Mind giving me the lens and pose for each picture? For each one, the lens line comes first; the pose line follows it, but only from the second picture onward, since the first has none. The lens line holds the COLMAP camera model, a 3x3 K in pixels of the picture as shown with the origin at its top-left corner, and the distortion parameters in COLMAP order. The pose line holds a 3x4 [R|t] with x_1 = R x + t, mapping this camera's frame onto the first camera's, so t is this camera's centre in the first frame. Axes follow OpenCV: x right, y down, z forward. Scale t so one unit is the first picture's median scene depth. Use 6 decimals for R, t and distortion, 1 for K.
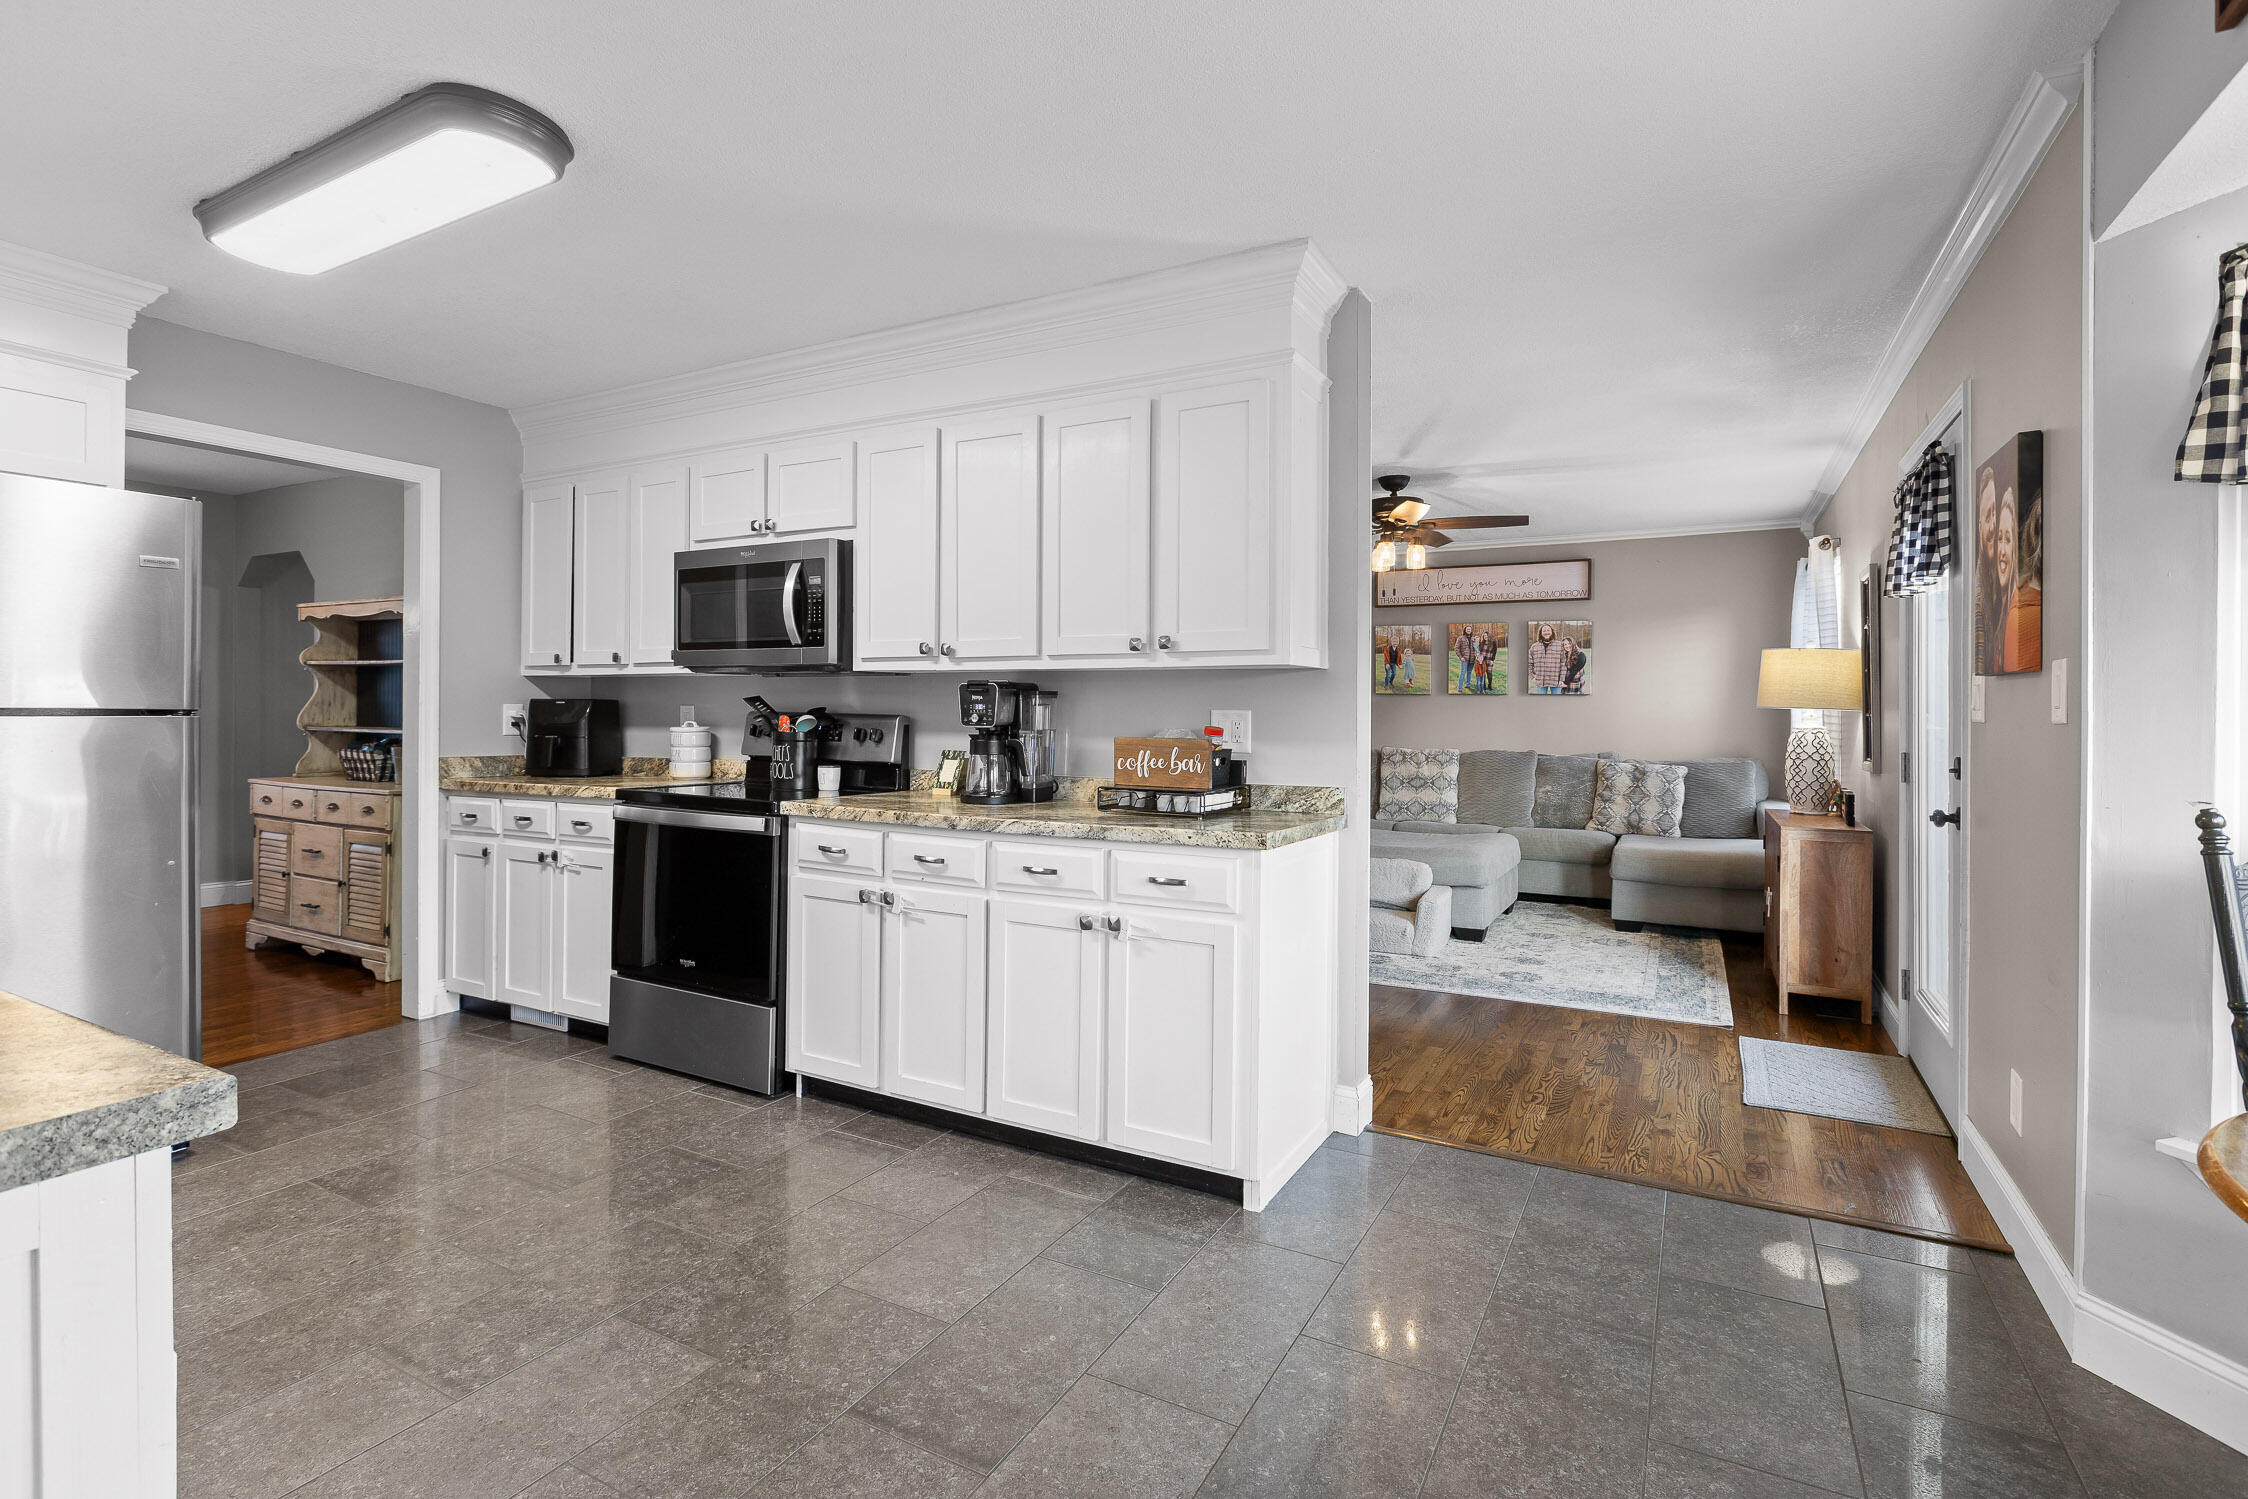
lens RADIAL K [[1055.9, 0, 1112.7], [0, 1055.9, 706.3], [0, 0, 1]] dist [-0.013459, 0.001903]
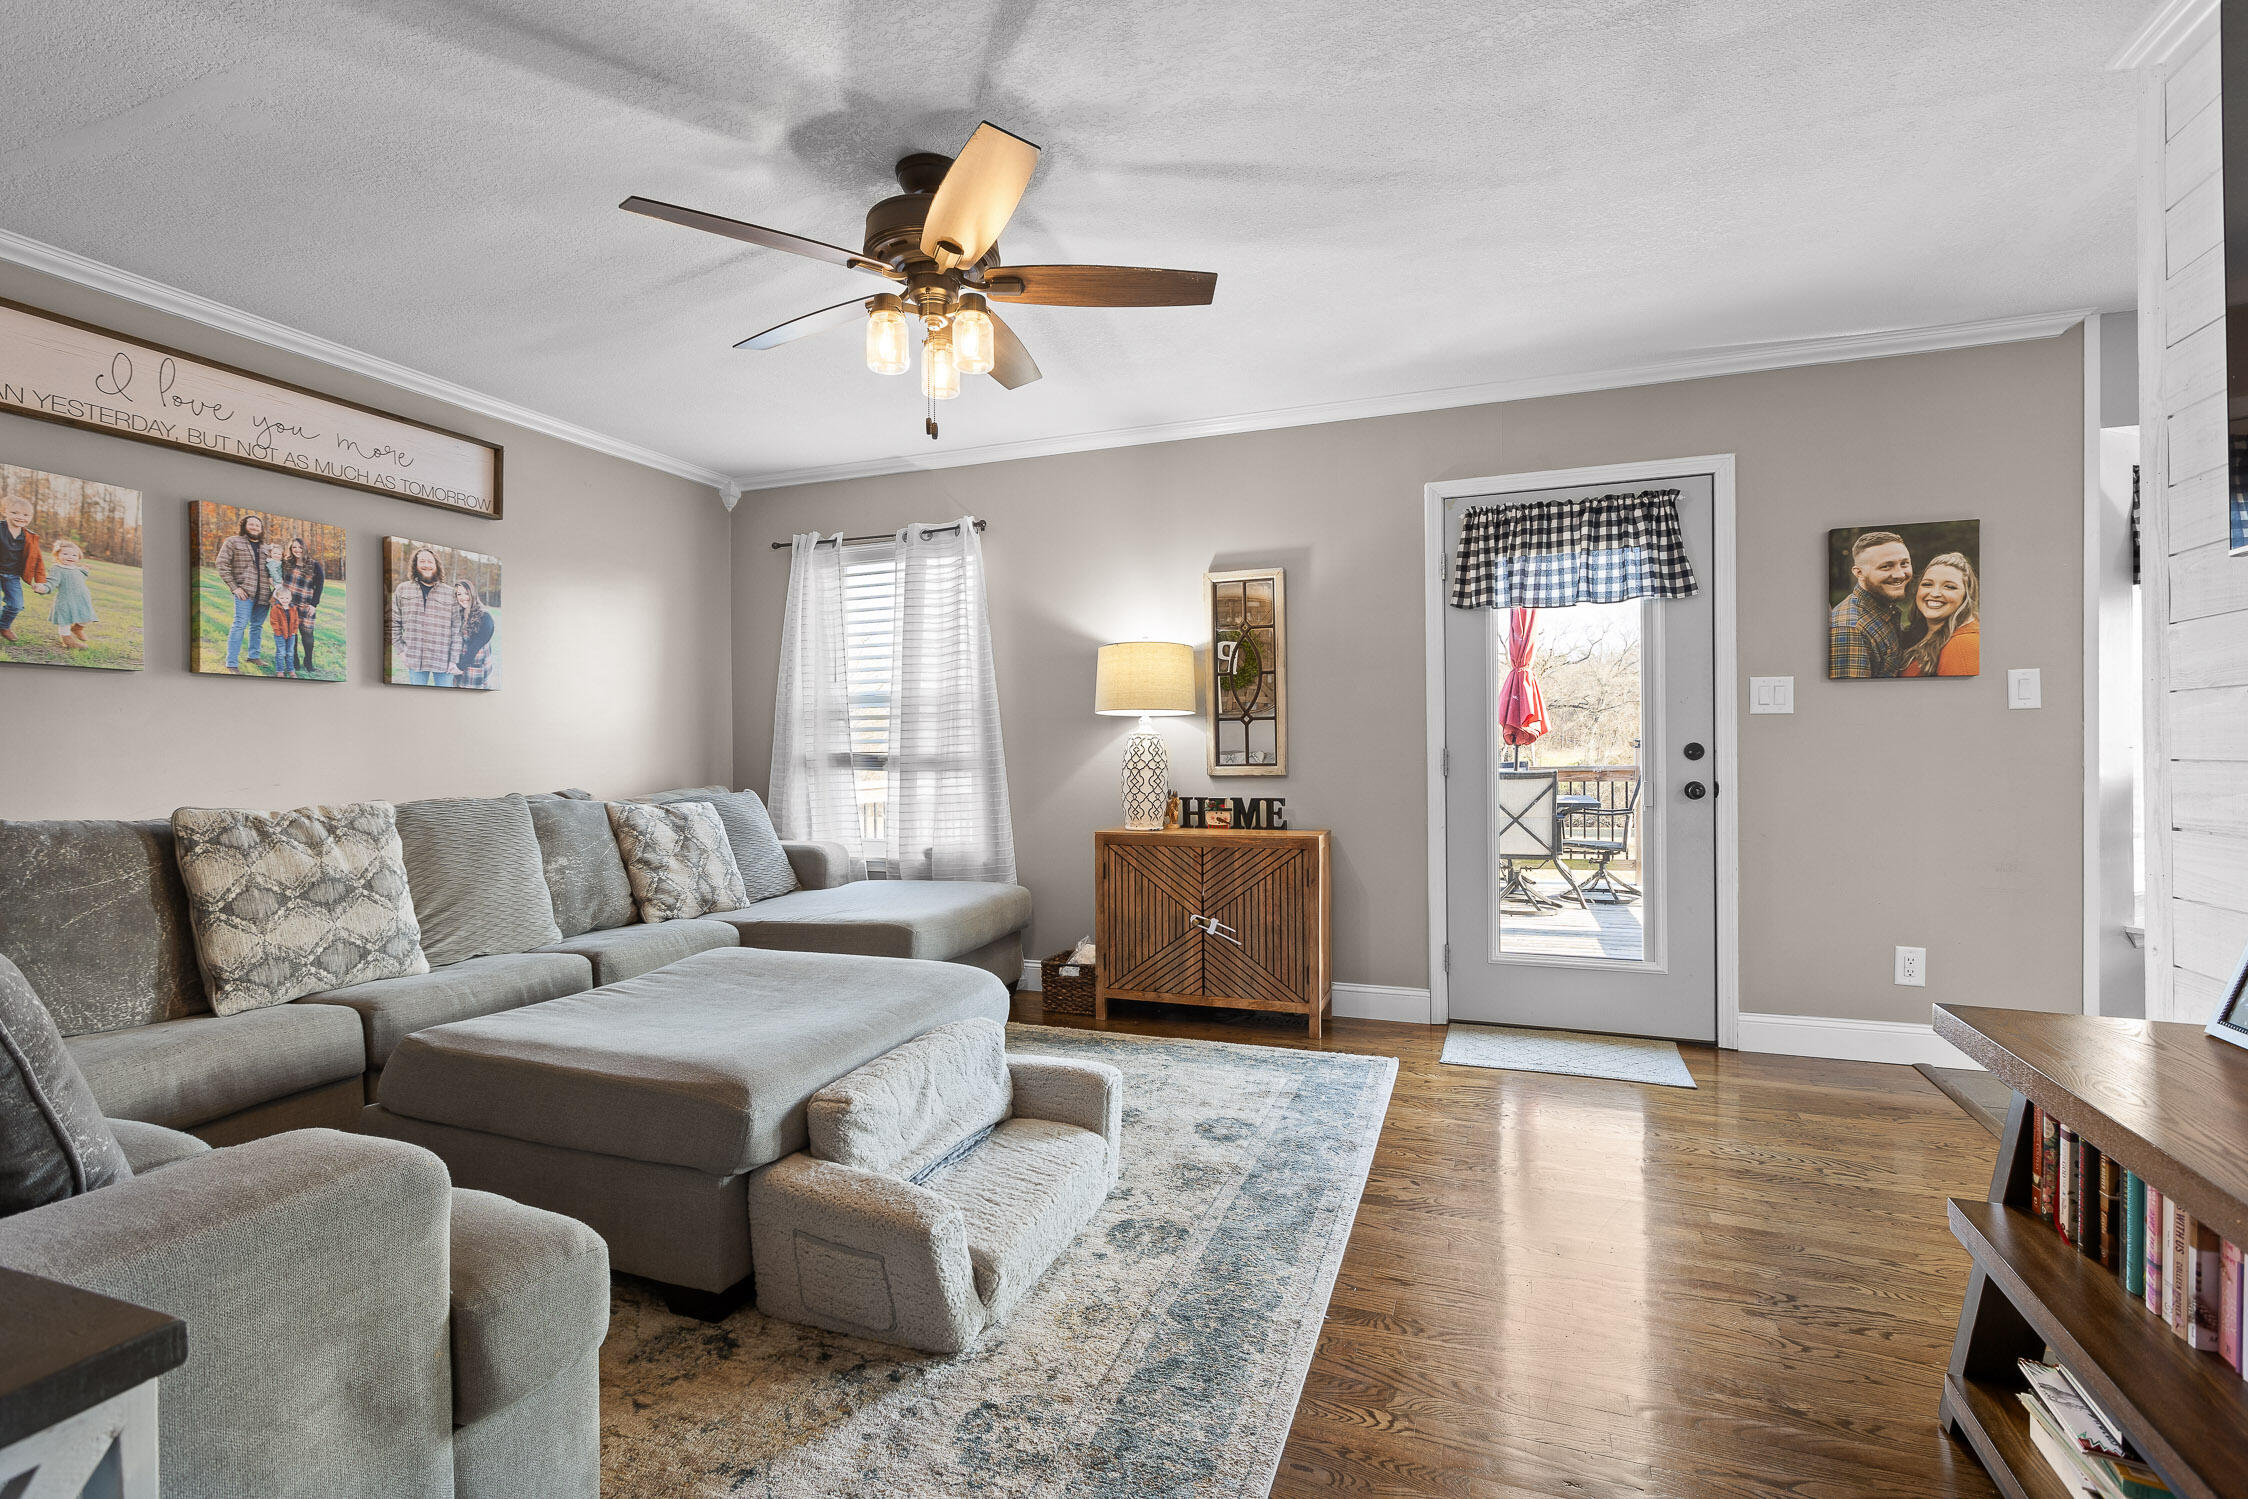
lens RADIAL K [[1020.2, 0, 1132.1], [0, 1020.2, 753.9], [0, 0, 1]] dist [0.003753, -0.000481]
pose [[-0.150376, -0.011292, 0.988564, -0.144891], [0.005433, 0.999910, 0.012248, 0.019318], [-0.988614, 0.007213, -0.150301, 0.827897]]
